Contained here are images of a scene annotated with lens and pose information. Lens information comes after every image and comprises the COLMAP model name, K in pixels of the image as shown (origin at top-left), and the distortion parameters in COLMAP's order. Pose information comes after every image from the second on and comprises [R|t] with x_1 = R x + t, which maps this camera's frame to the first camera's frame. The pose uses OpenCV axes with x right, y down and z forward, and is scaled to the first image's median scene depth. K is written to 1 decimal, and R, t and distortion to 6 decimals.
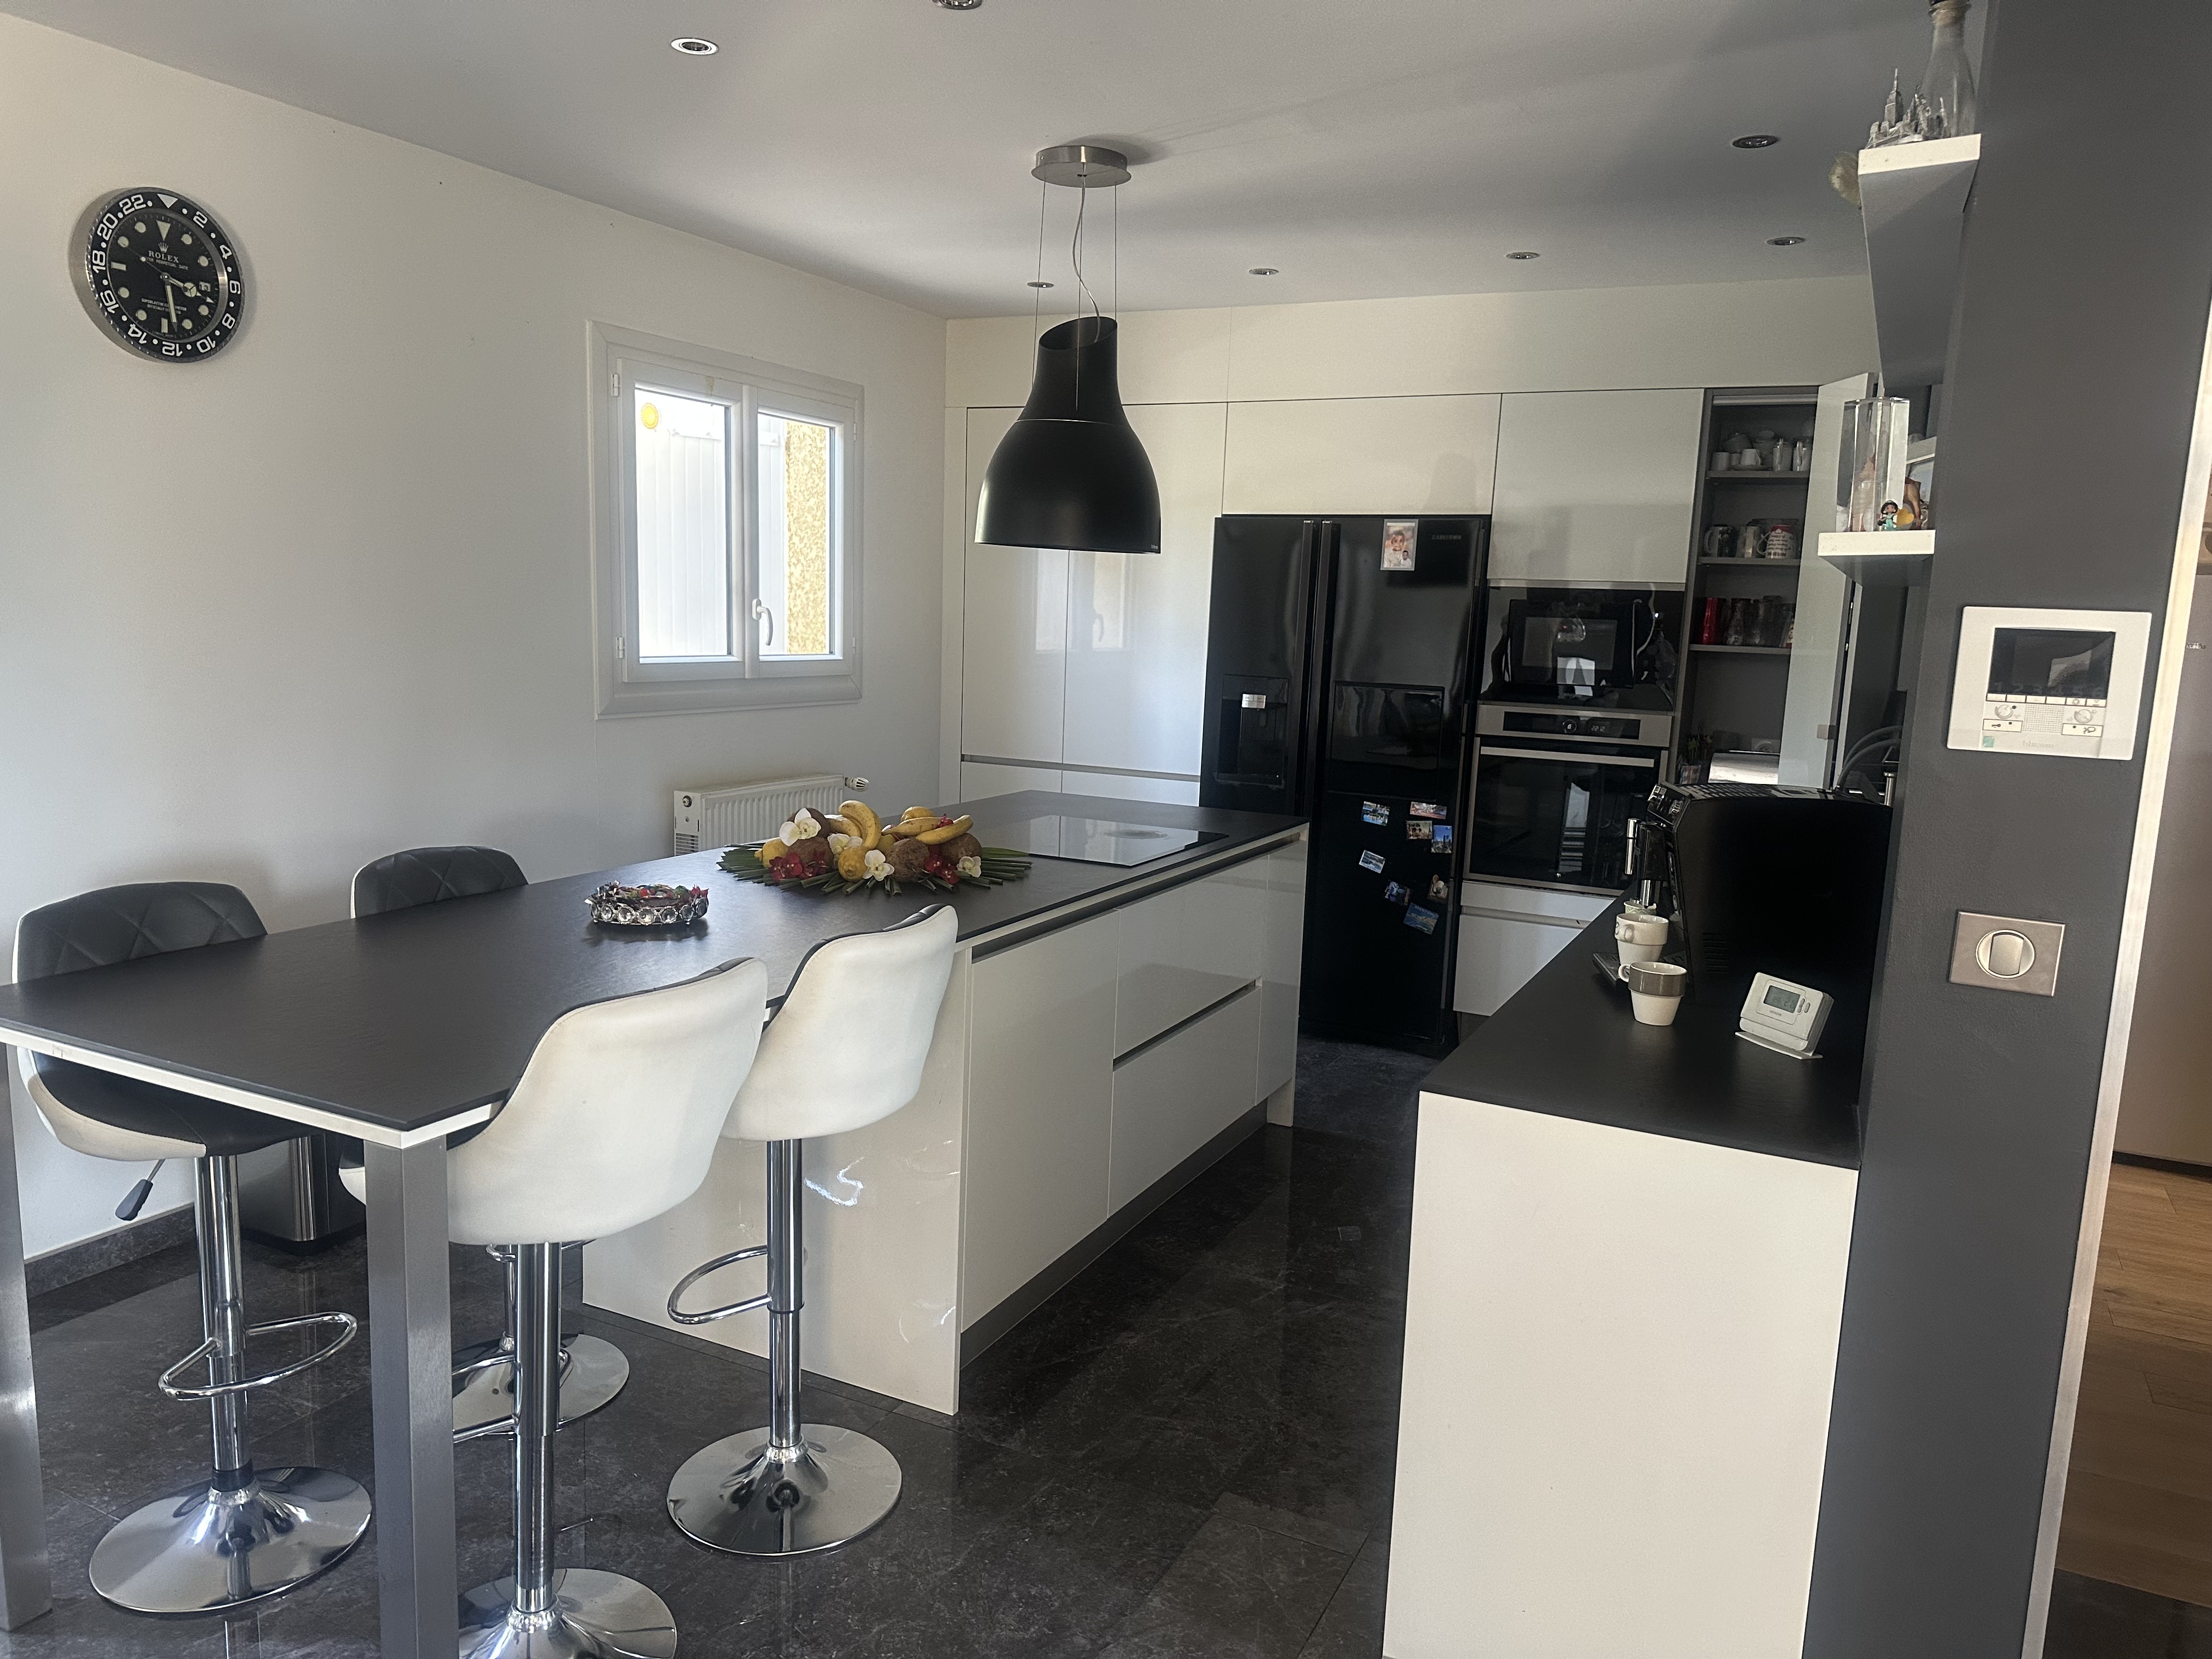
lens RADIAL K [[1555.4, 0, 1109.0], [0, 1555.4, 789.3], [0, 0, 1]] dist [0.148483, -0.235699]
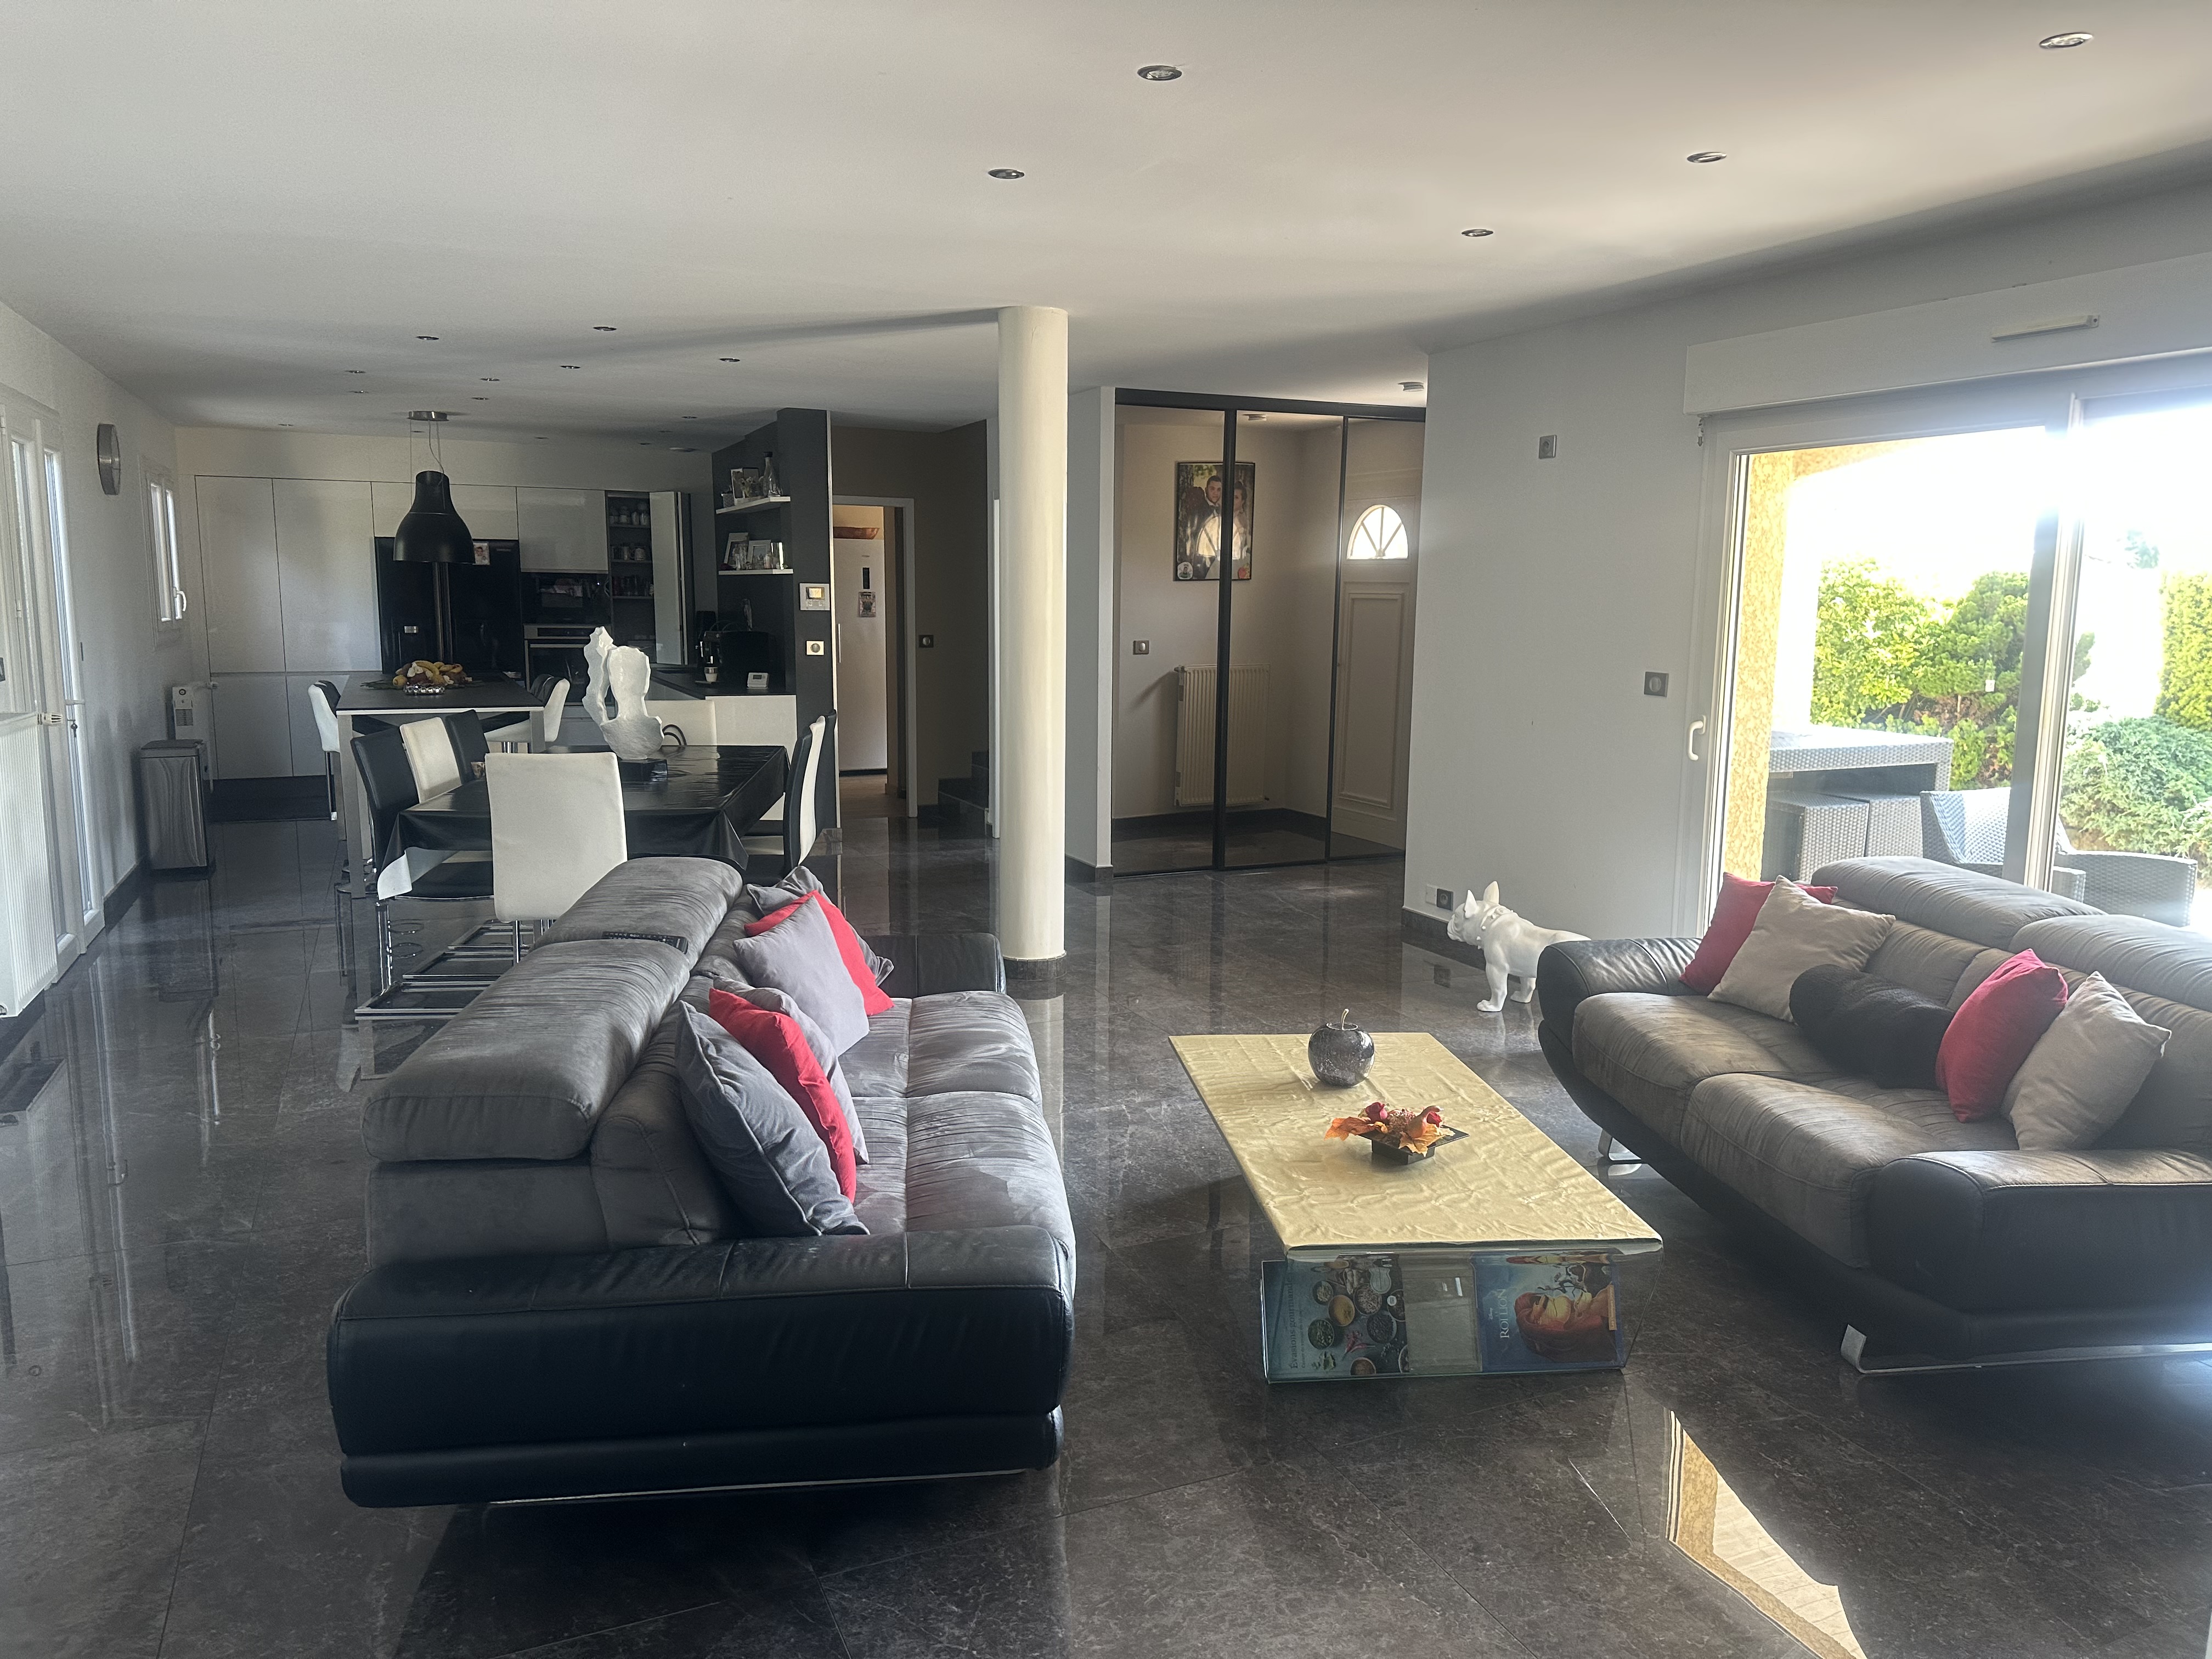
lens RADIAL K [[1555.4, 0, 1109.0], [0, 1555.4, 789.3], [0, 0, 1]] dist [0.148483, -0.235699]
pose [[0.631344, -0.130247, 0.764487, -1.026889], [0.108682, 0.990927, 0.079072, 0.092593], [-0.767849, 0.033165, 0.639772, -1.104335]]
